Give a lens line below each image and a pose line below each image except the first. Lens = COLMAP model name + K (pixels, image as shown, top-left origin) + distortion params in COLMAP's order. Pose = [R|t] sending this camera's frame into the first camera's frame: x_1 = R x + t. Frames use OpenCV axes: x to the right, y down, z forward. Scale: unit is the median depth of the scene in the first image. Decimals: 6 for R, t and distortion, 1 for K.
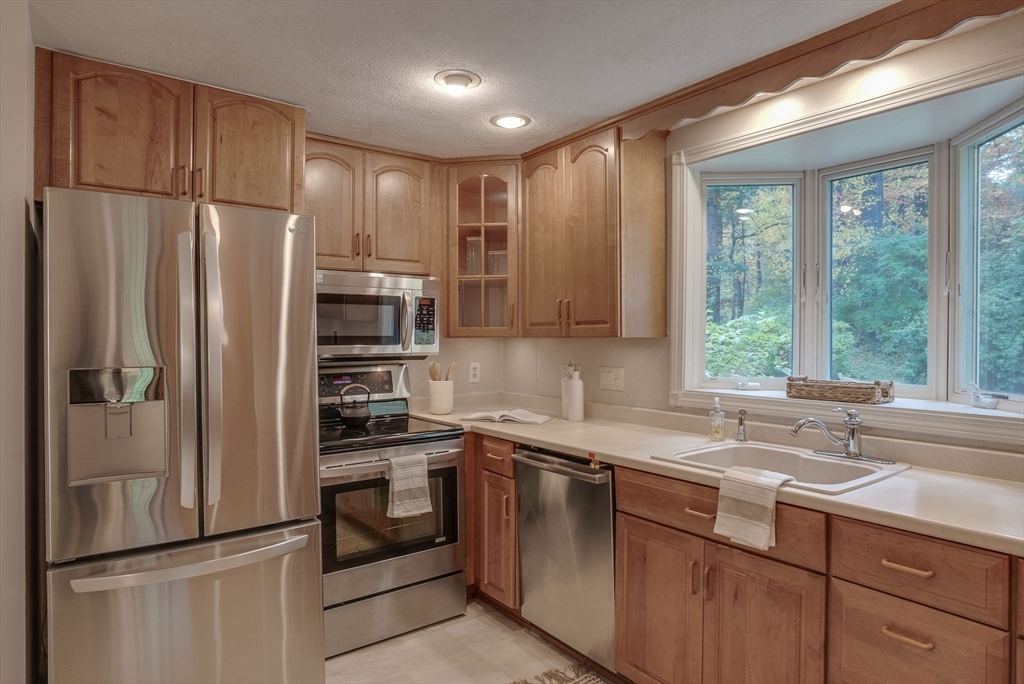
lens RADIAL K [[595.4, 0, 514.2], [0, 595.4, 340.3], [0, 0, 1]] dist [-0.066341, 0.046567]
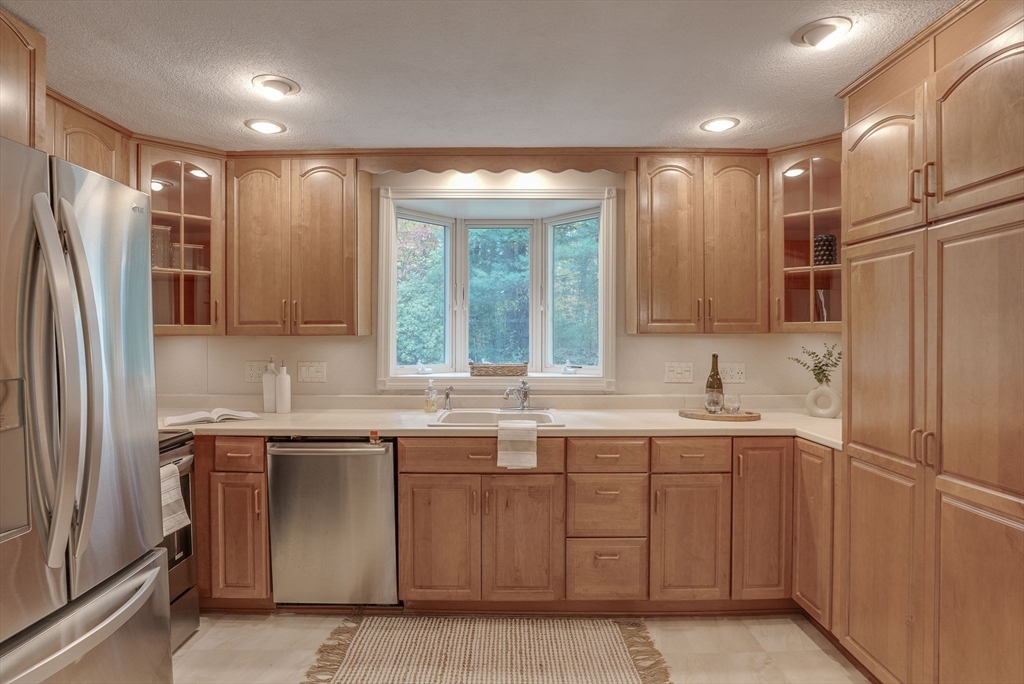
lens RADIAL K [[551.1, 0, 508.9], [0, 551.1, 337.9], [0, 0, 1]] dist [-0.066125, 0.033383]
pose [[0.599888, -0.005738, 0.800063, -0.513161], [0.003456, 0.999984, 0.004580, -0.003947], [-0.800076, 0.000017, 0.599898, 0.093382]]
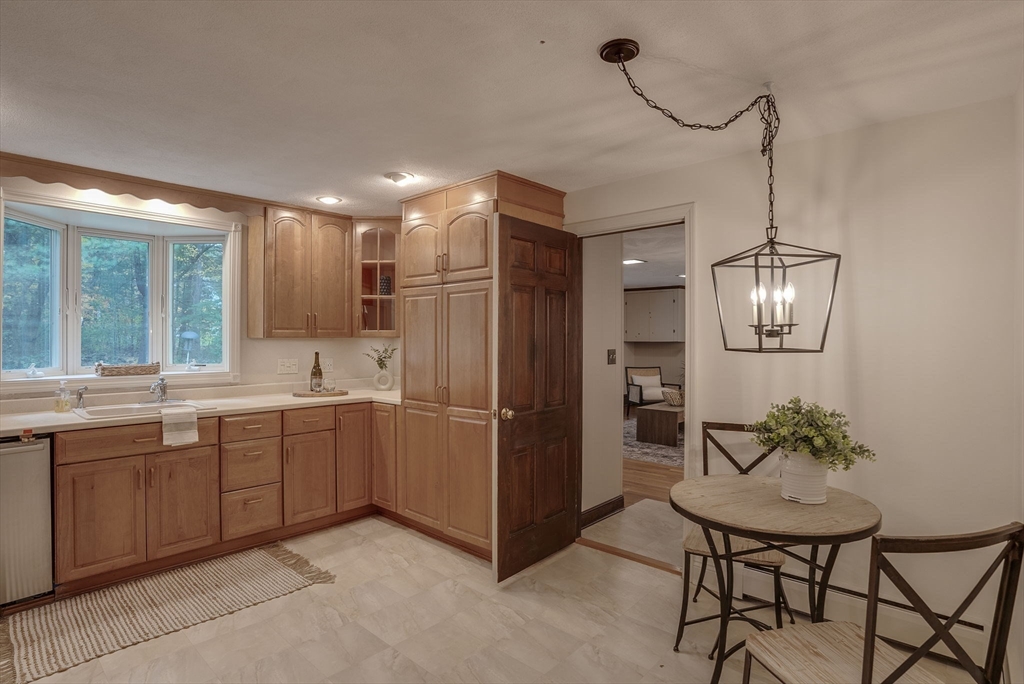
lens RADIAL K [[551.1, 0, 508.9], [0, 551.1, 337.9], [0, 0, 1]] dist [-0.066125, 0.033383]
pose [[-0.185035, -0.001193, 0.982731, -1.033559], [0.002140, 0.999996, 0.001617, -0.006788], [-0.982730, 0.002402, -0.185031, 0.166325]]
